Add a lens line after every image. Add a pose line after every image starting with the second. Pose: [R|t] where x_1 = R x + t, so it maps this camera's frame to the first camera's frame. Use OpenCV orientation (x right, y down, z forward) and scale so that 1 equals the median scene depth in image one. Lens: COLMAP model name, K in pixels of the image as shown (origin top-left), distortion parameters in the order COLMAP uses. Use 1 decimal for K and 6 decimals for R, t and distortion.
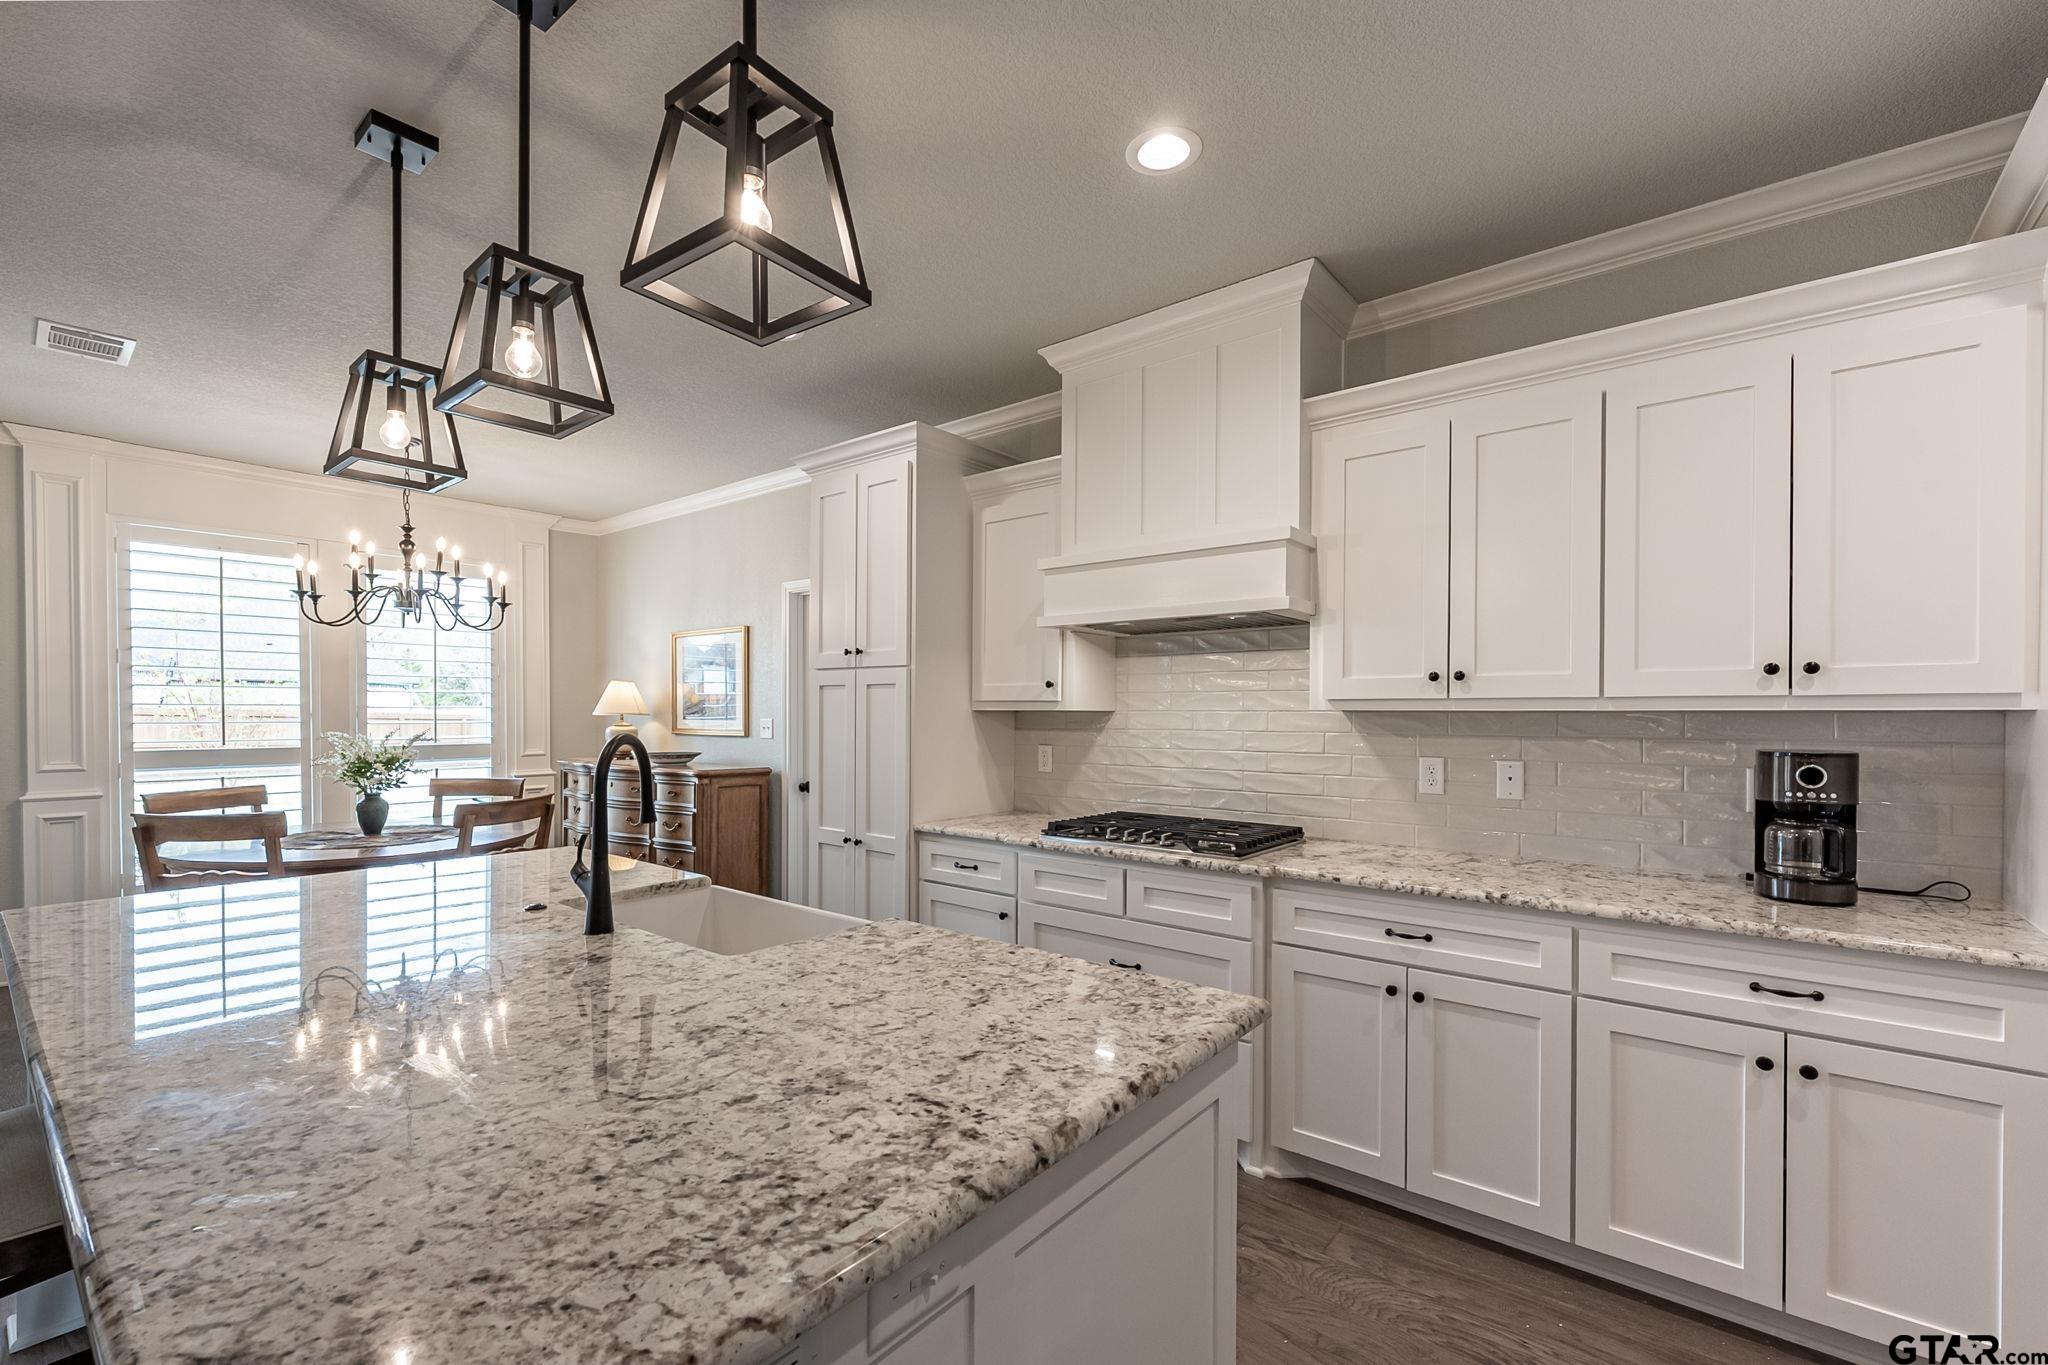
lens RADIAL K [[873.0, 0, 982.4], [0, 873.0, 717.9], [0, 0, 1]] dist [-0.002095, 0.000055]
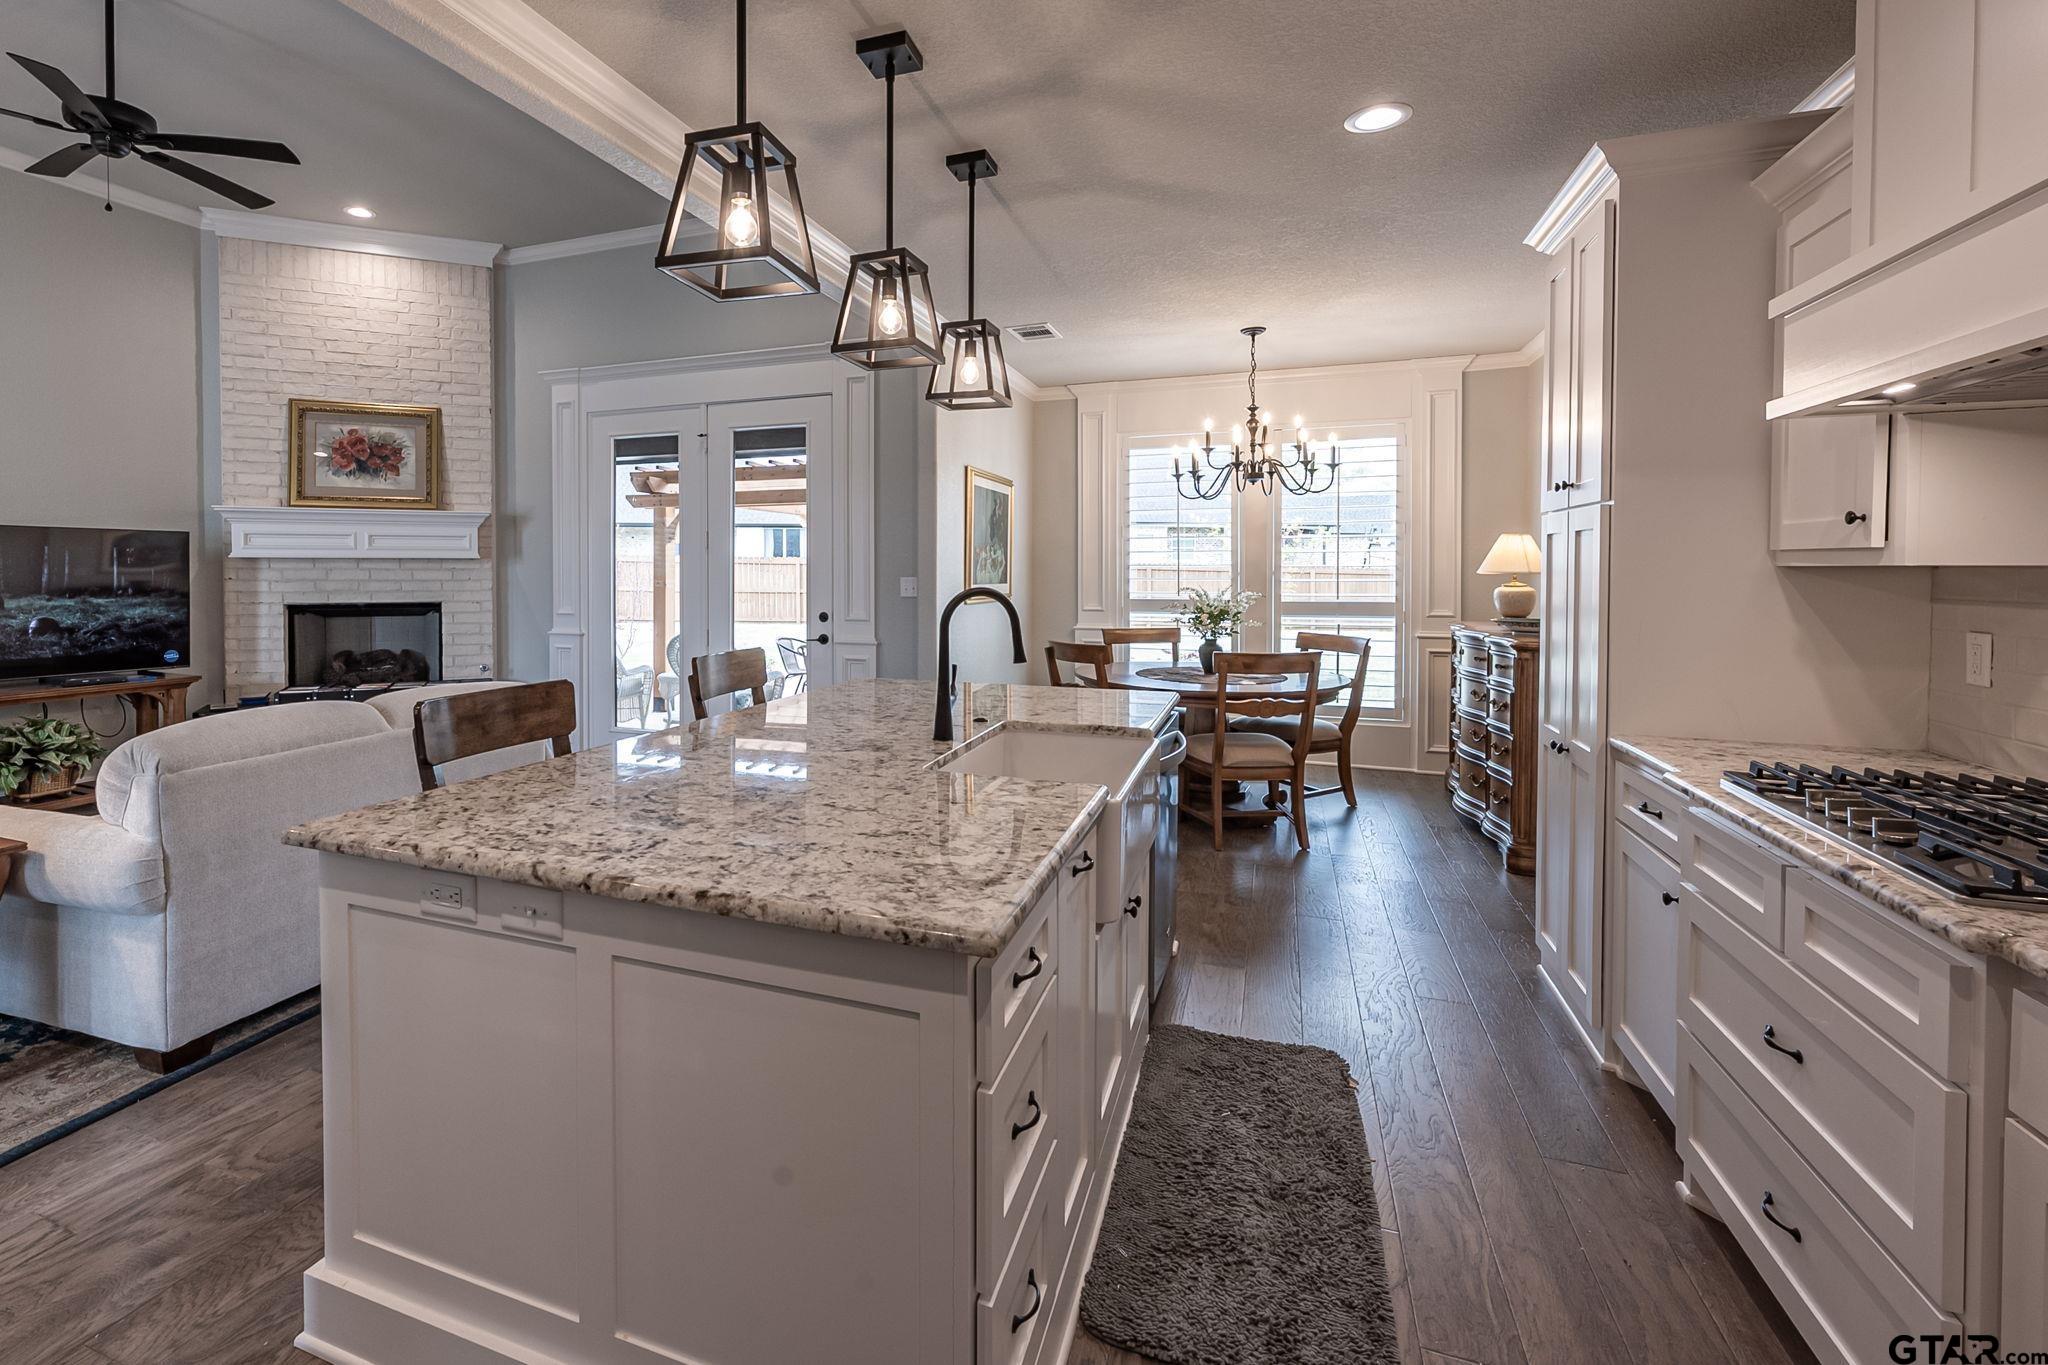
lens RADIAL K [[927.0, 0, 934.1], [0, 927.0, 586.9], [0, 0, 1]] dist [-0.001662, 0.000221]
pose [[0.324805, 0.014761, -0.945666, 0.387242], [-0.004935, 0.999891, 0.013913, -0.000376], [0.945768, 0.000148, 0.324842, 0.242457]]
